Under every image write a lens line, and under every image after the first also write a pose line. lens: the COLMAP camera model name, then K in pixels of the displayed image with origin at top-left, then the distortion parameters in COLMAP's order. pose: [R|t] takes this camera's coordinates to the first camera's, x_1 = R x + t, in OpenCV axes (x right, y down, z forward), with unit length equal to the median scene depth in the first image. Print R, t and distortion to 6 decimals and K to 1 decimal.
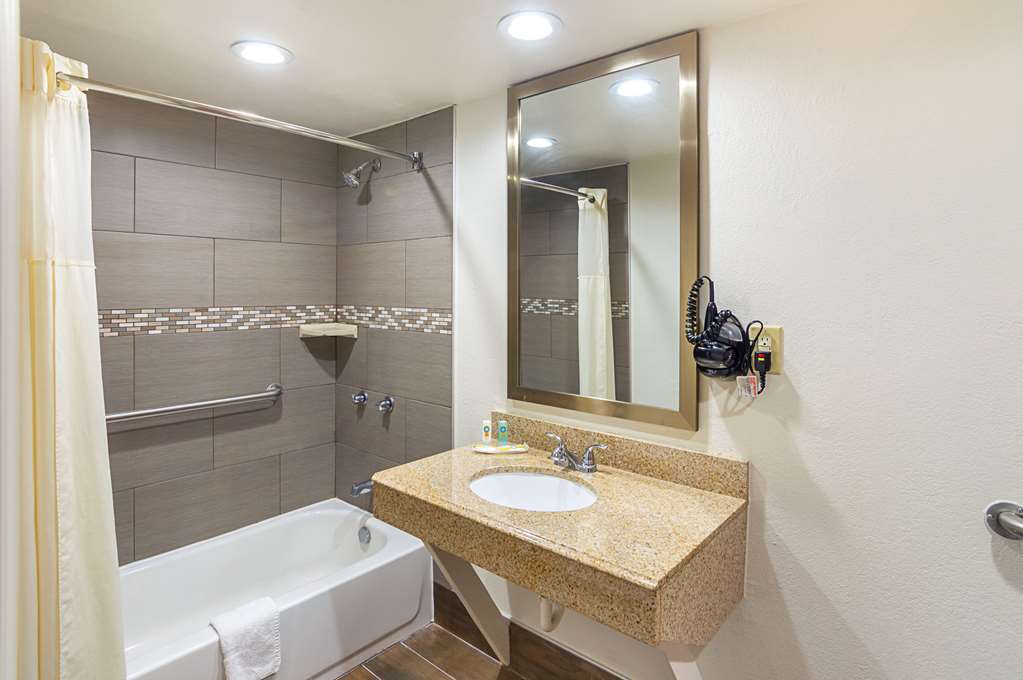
lens RADIAL K [[543.1, 0, 515.9], [0, 543.1, 291.9], [0, 0, 1]] dist [-0.022089, 0.002586]
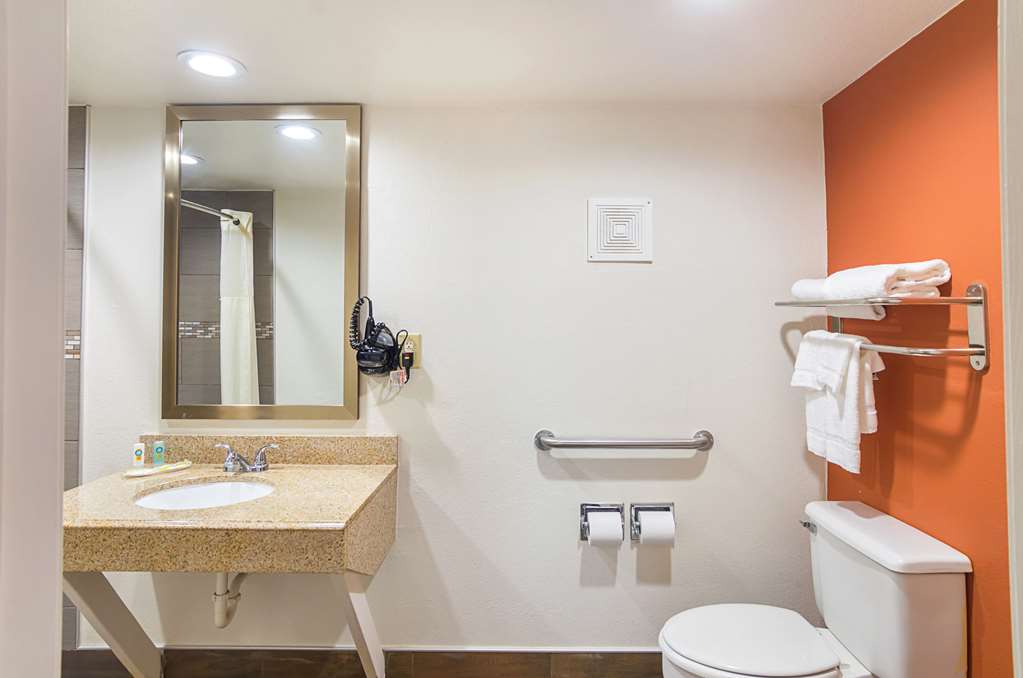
lens RADIAL K [[543.1, 0, 515.9], [0, 543.1, 290.9], [0, 0, 1]] dist [-0.022089, 0.002586]
pose [[0.779562, 0.025799, 0.625793, -0.167235], [0.005605, 0.998824, -0.048160, 0.019833], [-0.626300, 0.041051, 0.778501, -0.213634]]
